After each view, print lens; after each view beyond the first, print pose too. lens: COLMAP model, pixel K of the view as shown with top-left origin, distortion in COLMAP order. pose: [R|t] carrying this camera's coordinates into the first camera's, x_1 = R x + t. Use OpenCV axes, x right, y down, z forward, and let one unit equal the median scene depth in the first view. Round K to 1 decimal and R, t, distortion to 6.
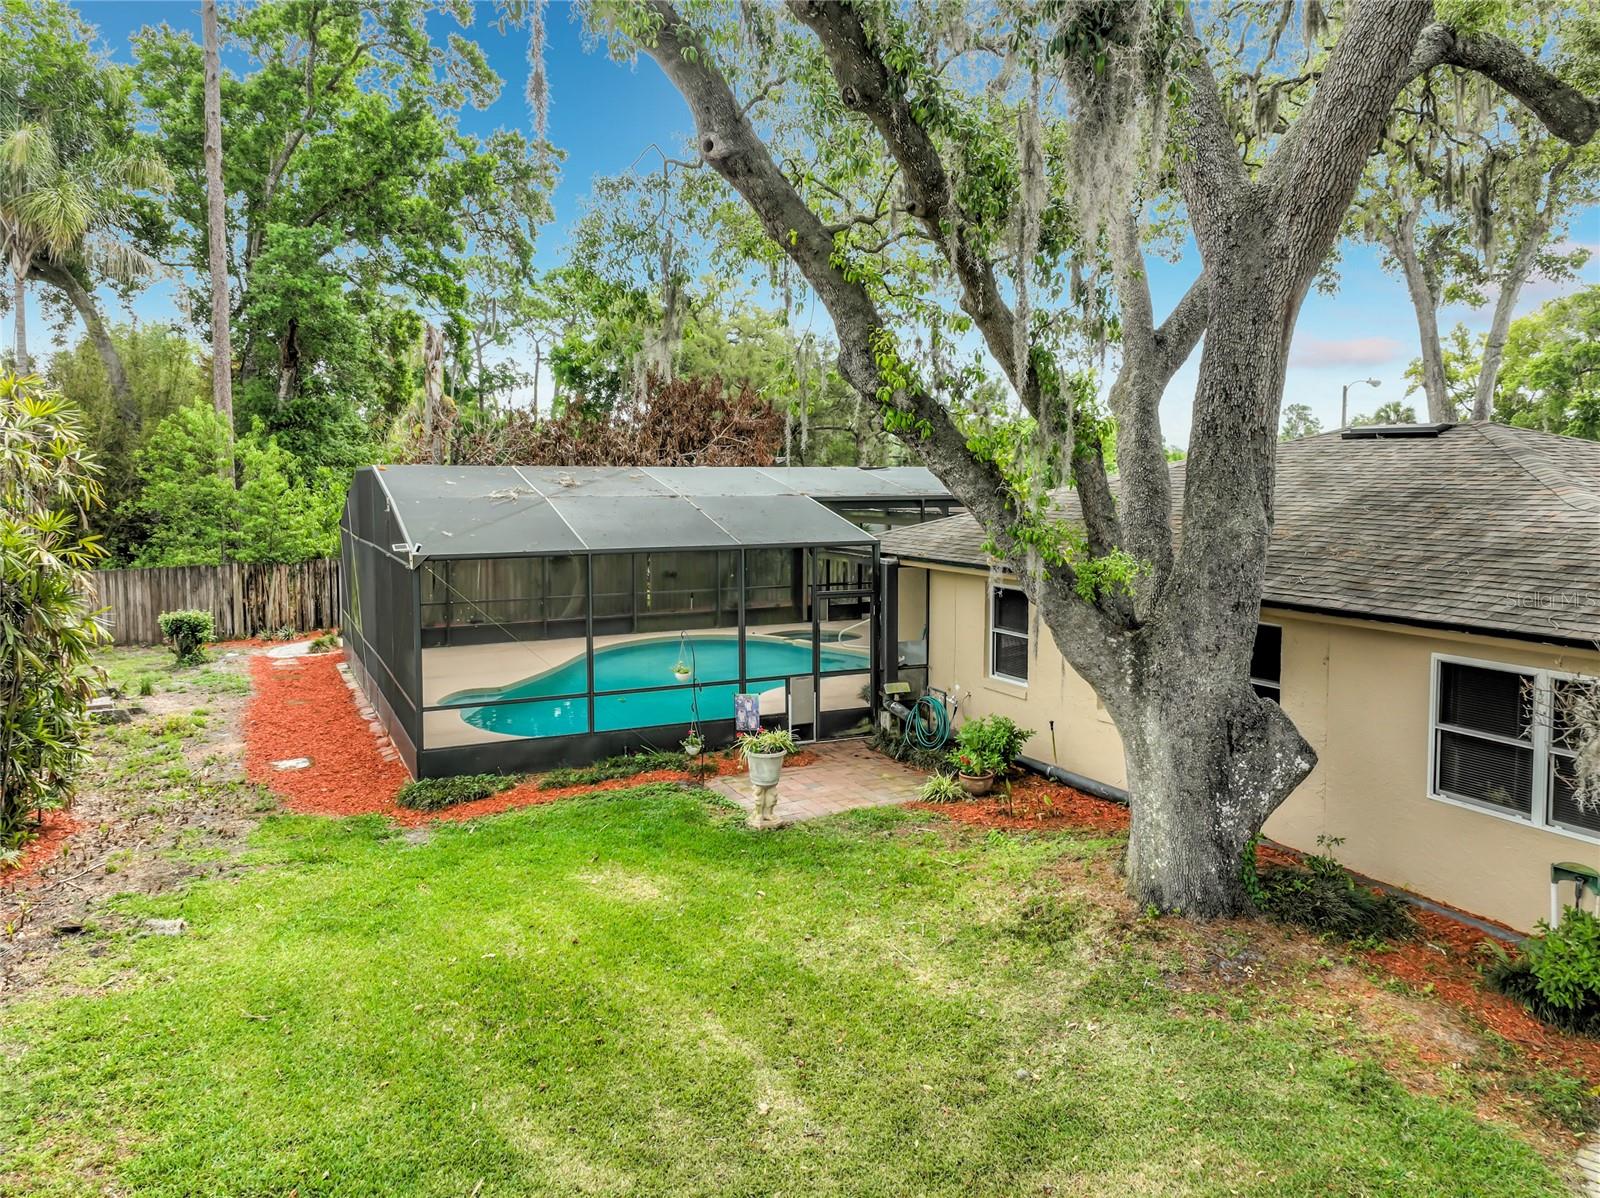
lens RADIAL K [[1133.8, 0, 813.2], [0, 1133.8, 592.8], [0, 0, 1]] dist [-0.006152, 0.022698]
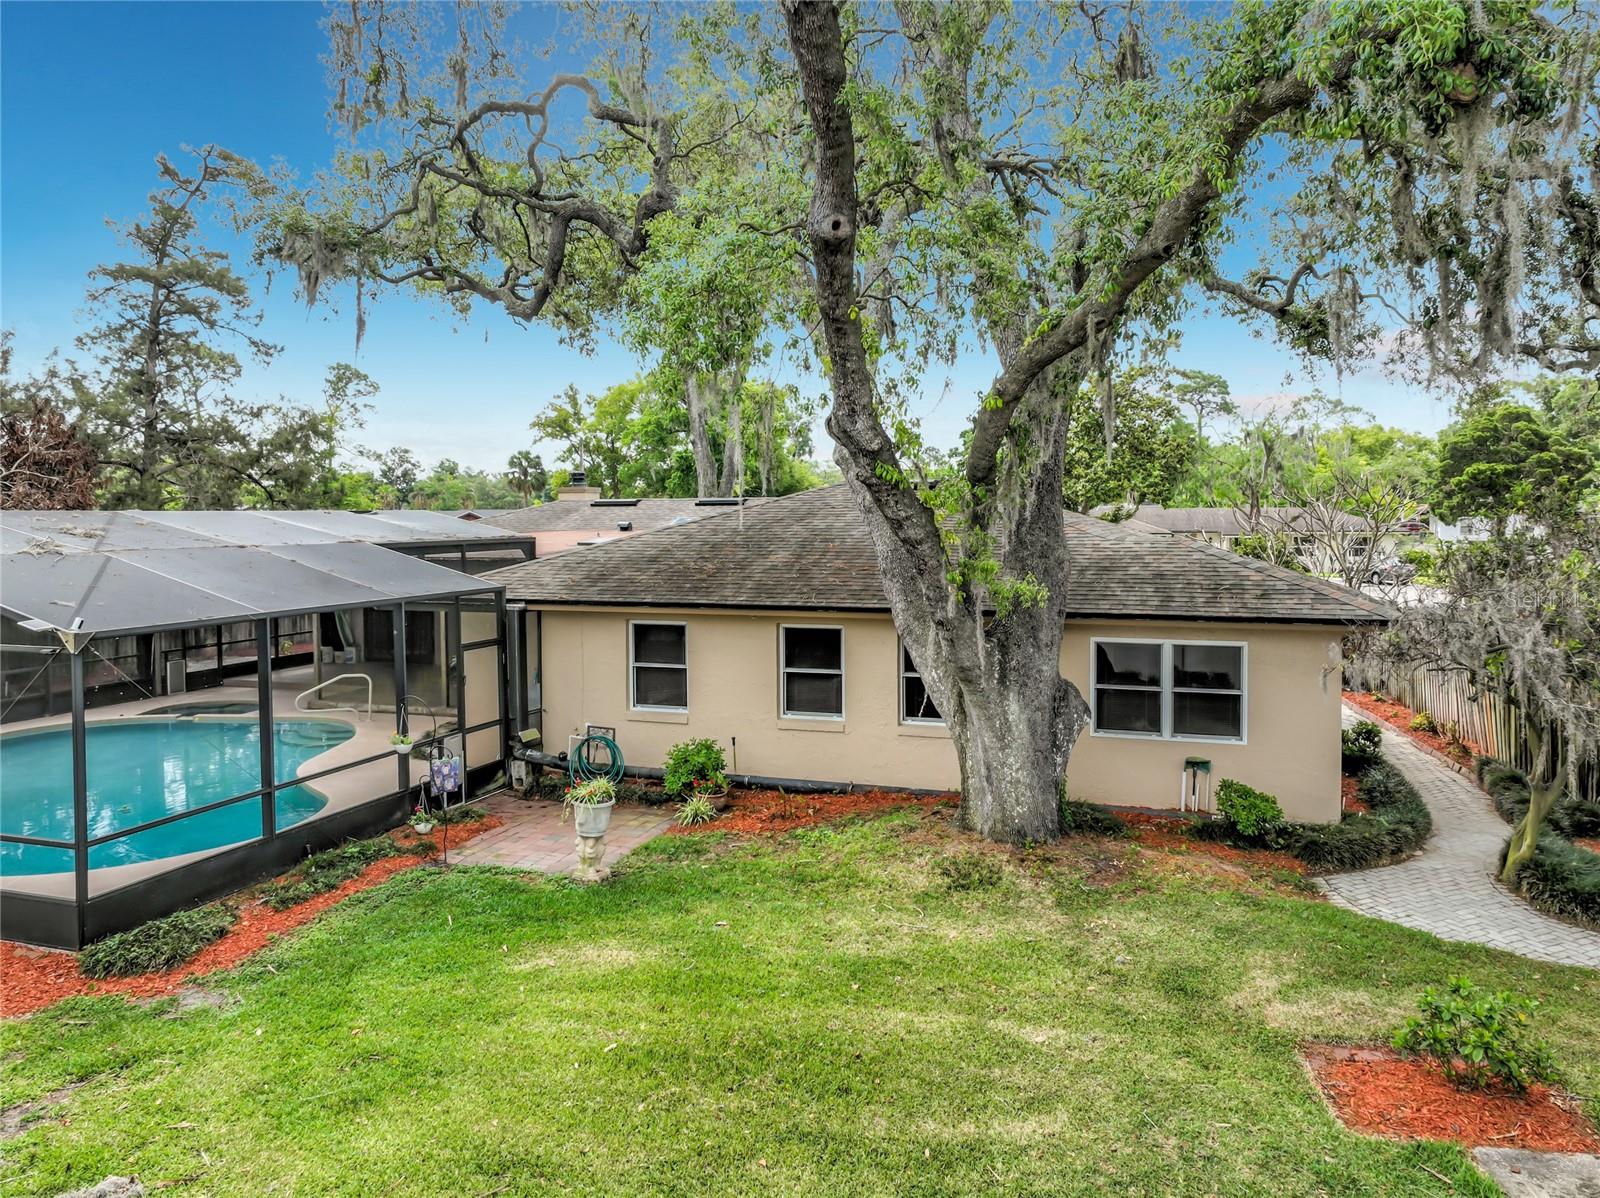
lens RADIAL K [[1133.8, 0, 813.2], [0, 1133.8, 592.8], [0, 0, 1]] dist [-0.006152, 0.022698]
pose [[0.705298, -0.053229, 0.706910, -0.697916], [0.078254, 0.996929, -0.003008, -0.026917], [-0.704579, 0.057440, 0.707297, 0.187701]]
